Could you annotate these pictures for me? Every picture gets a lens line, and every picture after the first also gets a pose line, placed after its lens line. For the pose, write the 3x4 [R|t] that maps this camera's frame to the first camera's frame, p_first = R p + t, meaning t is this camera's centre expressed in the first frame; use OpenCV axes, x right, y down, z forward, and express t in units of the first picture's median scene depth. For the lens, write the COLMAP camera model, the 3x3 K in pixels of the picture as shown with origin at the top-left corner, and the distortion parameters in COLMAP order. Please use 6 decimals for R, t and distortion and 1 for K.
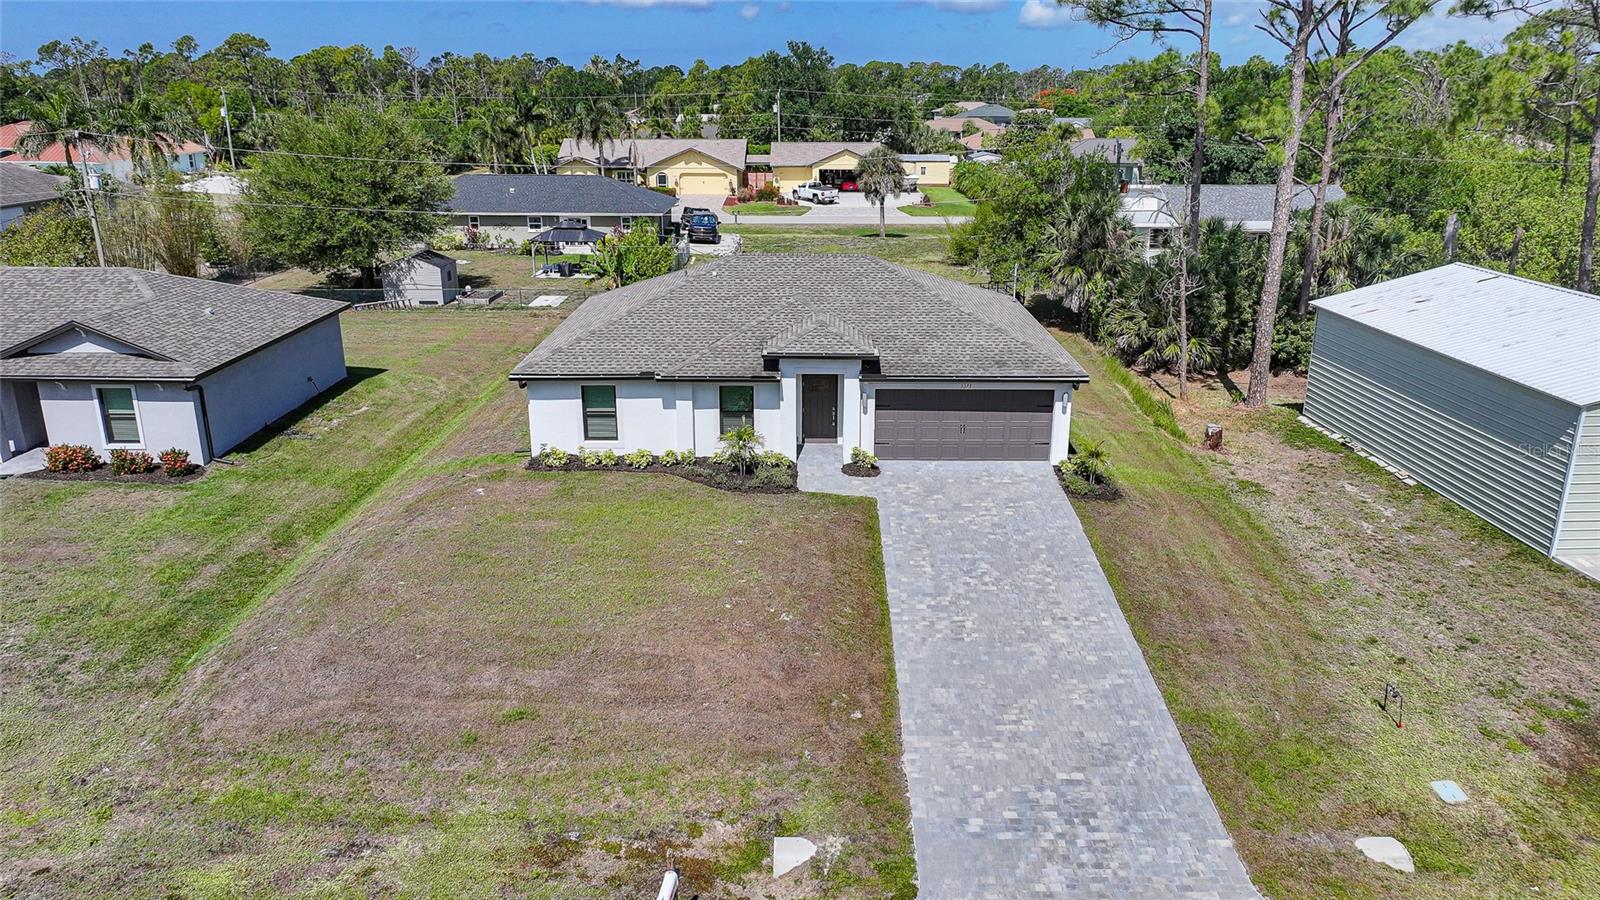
lens RADIAL K [[1112.8, 0, 798.5], [0, 1112.8, 448.6], [0, 0, 1]] dist [-0.000932, 0.011244]
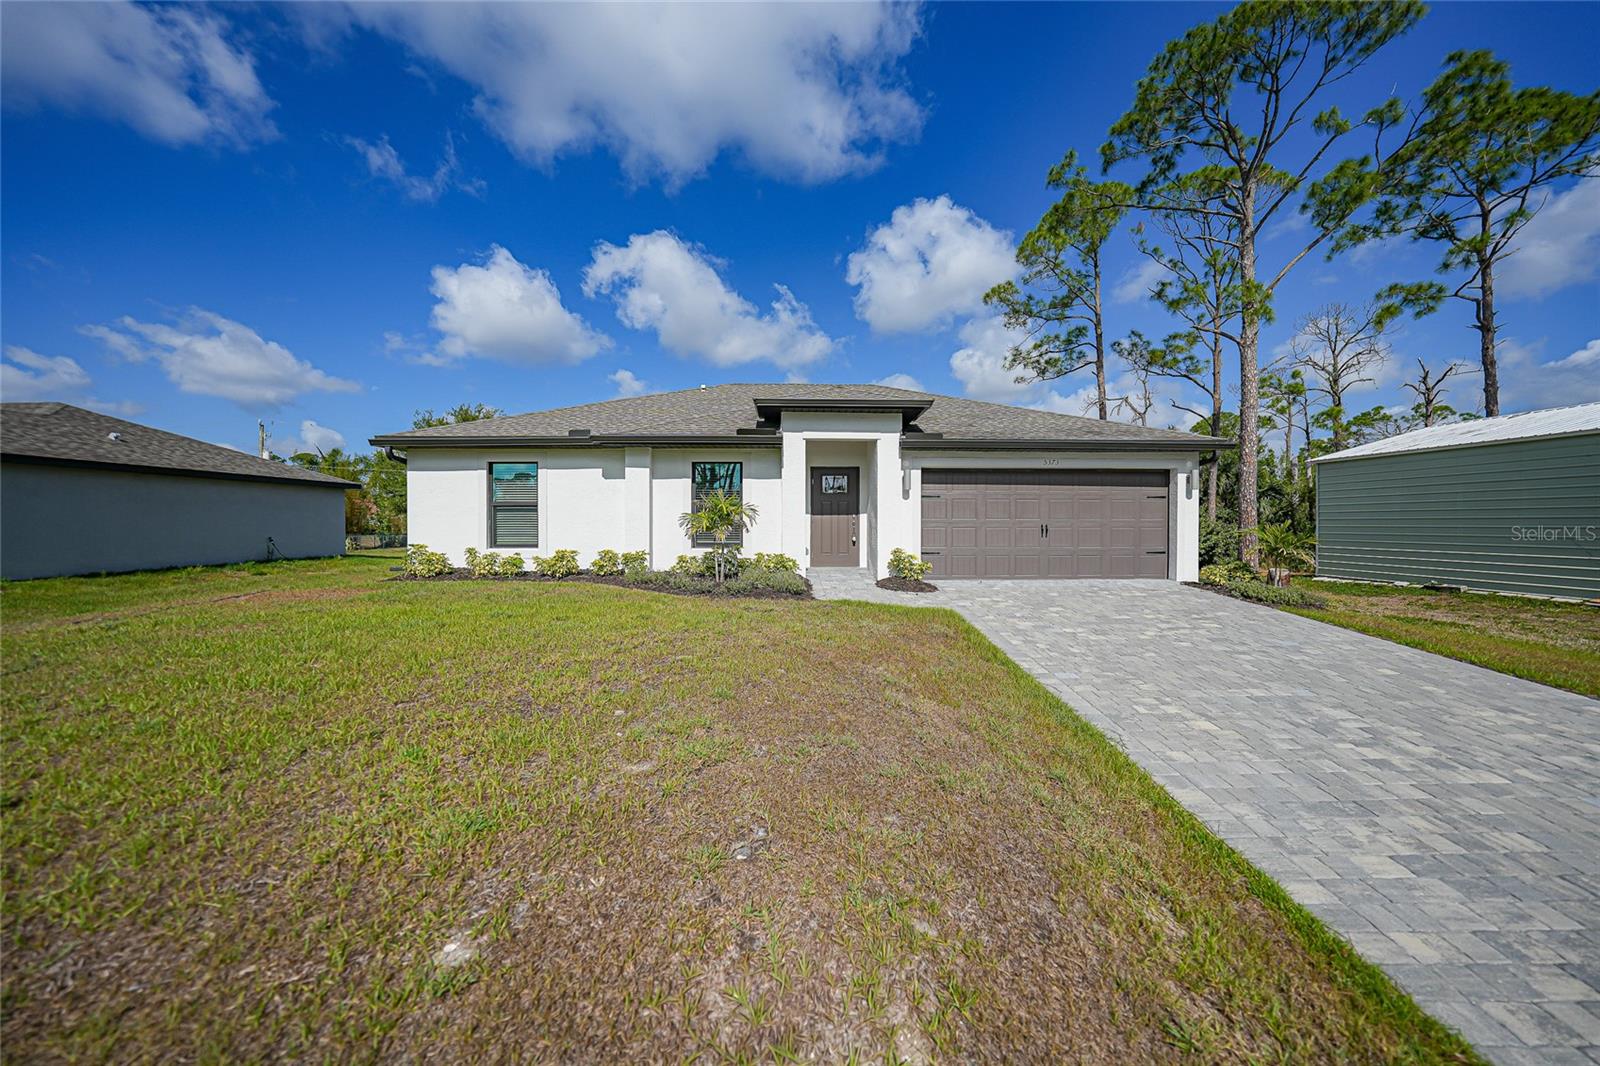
lens RADIAL K [[549.0, 0, 802.0], [0, 549.0, 527.2], [0, 0, 1]] dist [-0.018994, 0.002915]
pose [[0.999321, 0.001336, 0.036812, -0.016805], [0.009854, 0.953222, -0.302109, 0.084176], [-0.035494, 0.302267, 0.952562, 0.695566]]
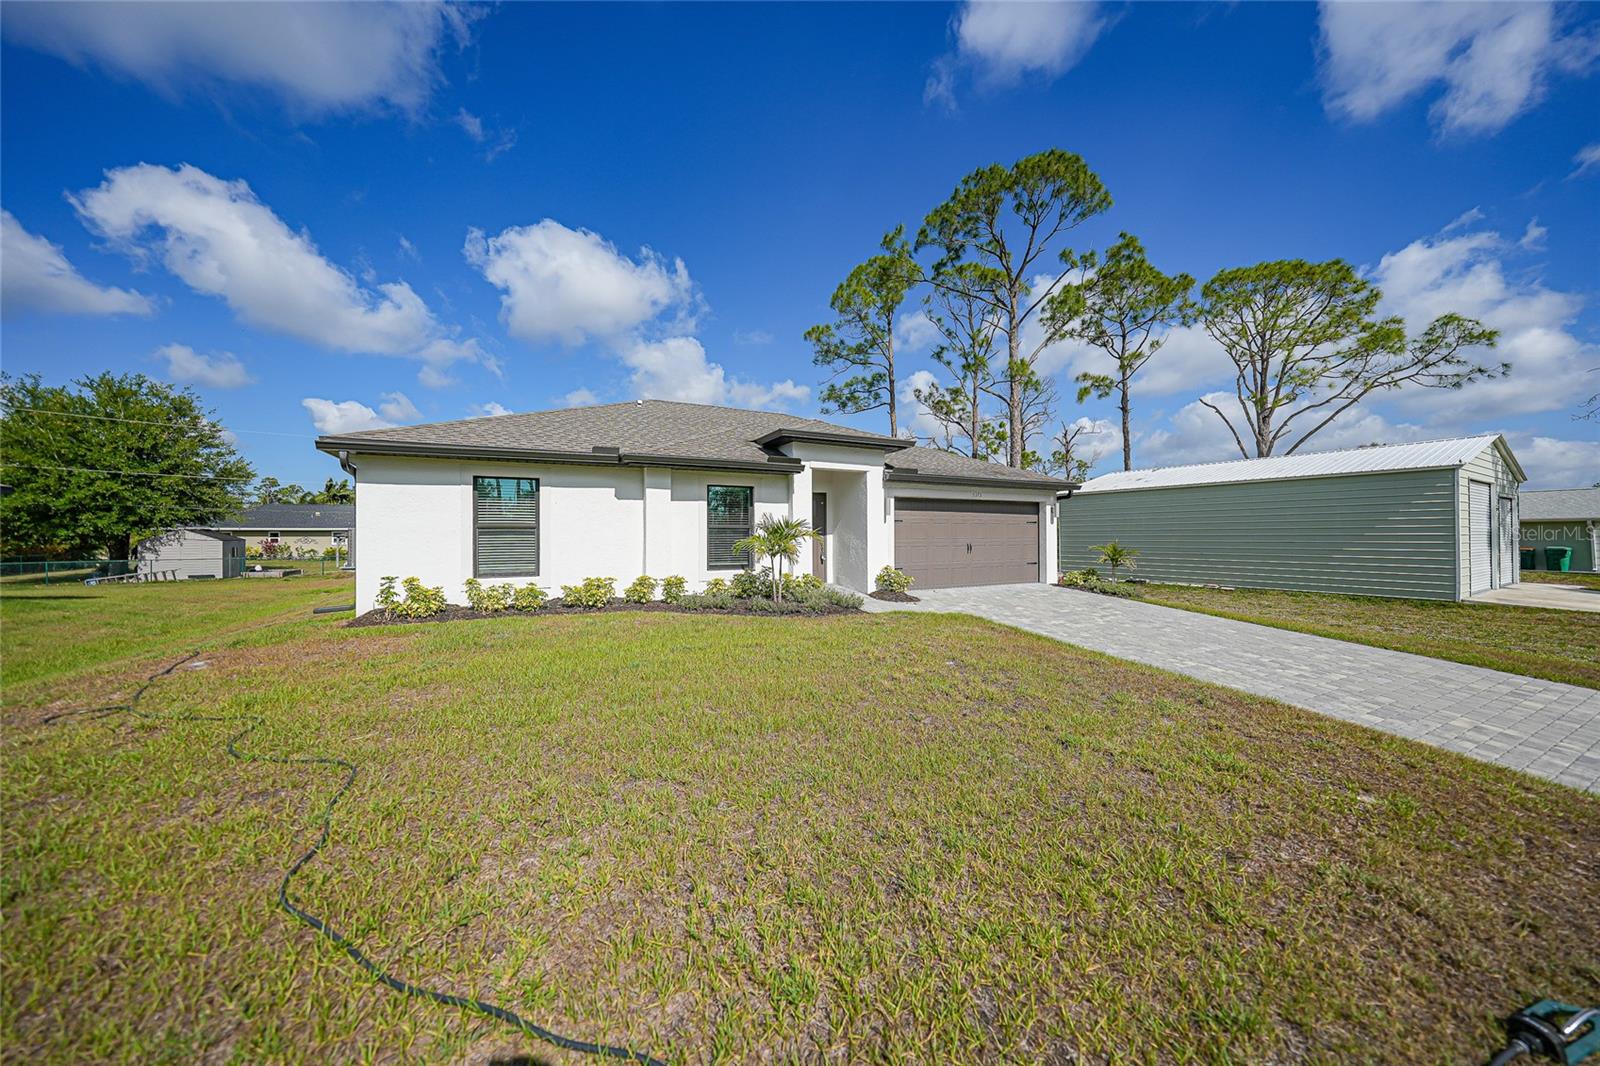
lens RADIAL K [[549.0, 0, 794.3], [0, 549.0, 534.0], [0, 0, 1]] dist [-0.018994, 0.002915]
pose [[0.885983, -0.001750, 0.463714, -0.180590], [0.147948, 0.948799, -0.279092, 0.074163], [-0.439483, 0.315877, 0.840878, 0.709310]]
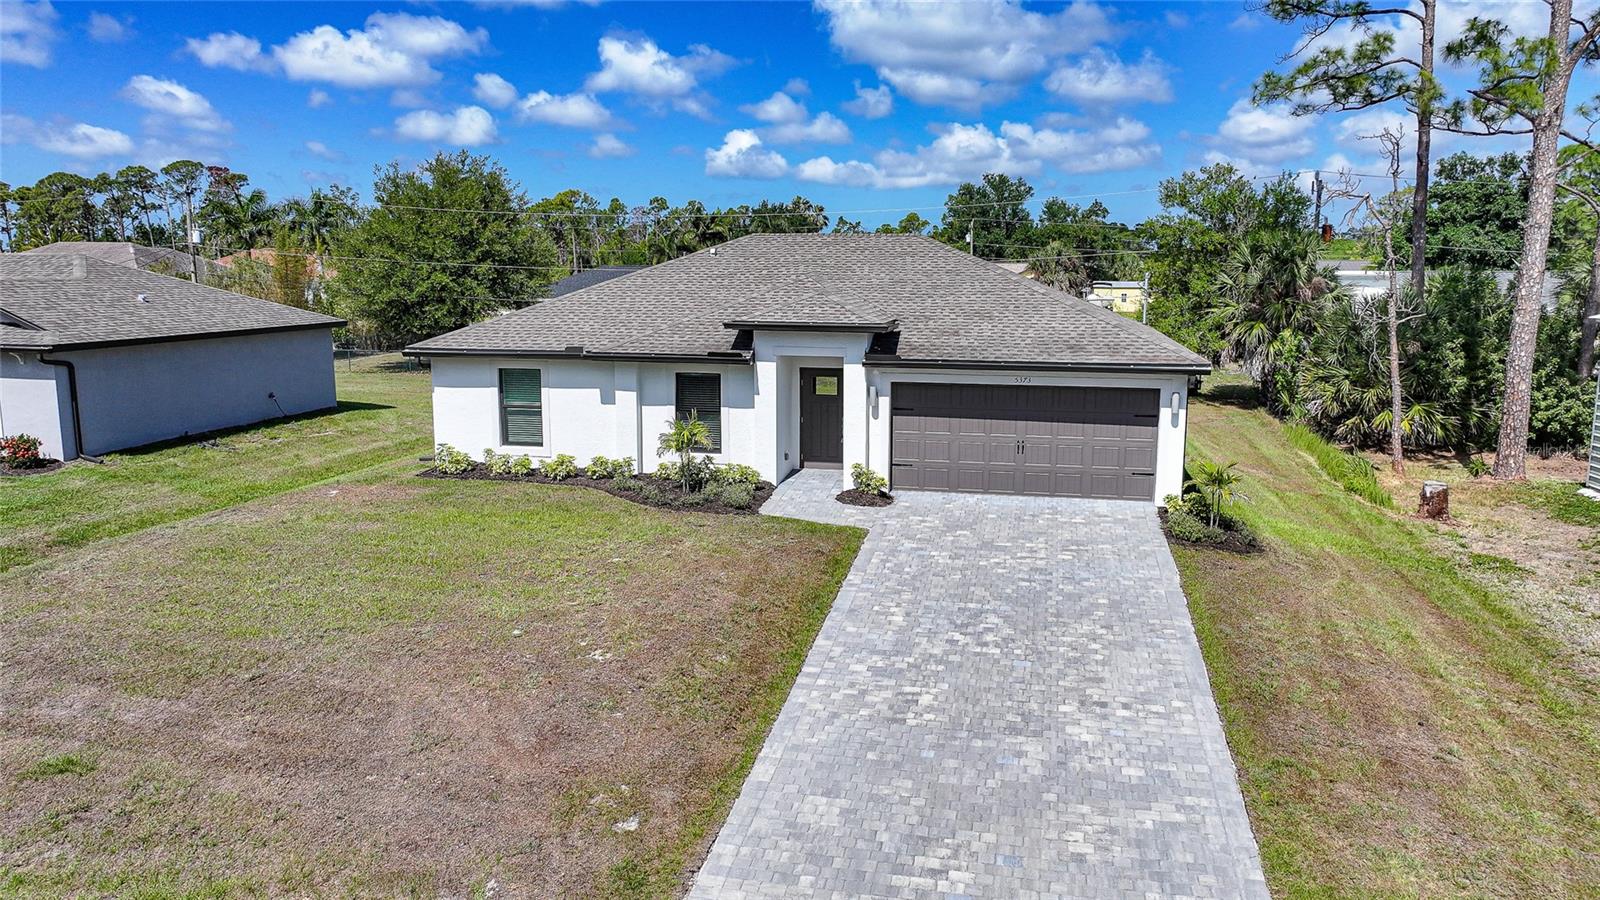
lens RADIAL K [[1112.8, 0, 804.1], [0, 1112.8, 448.8], [0, 0, 1]] dist [-0.000932, 0.011244]
pose [[0.980202, 0.034446, -0.194980, 0.154423], [-0.063154, 0.987706, -0.142998, 0.090893], [0.187657, 0.152481, 0.970327, 0.325469]]
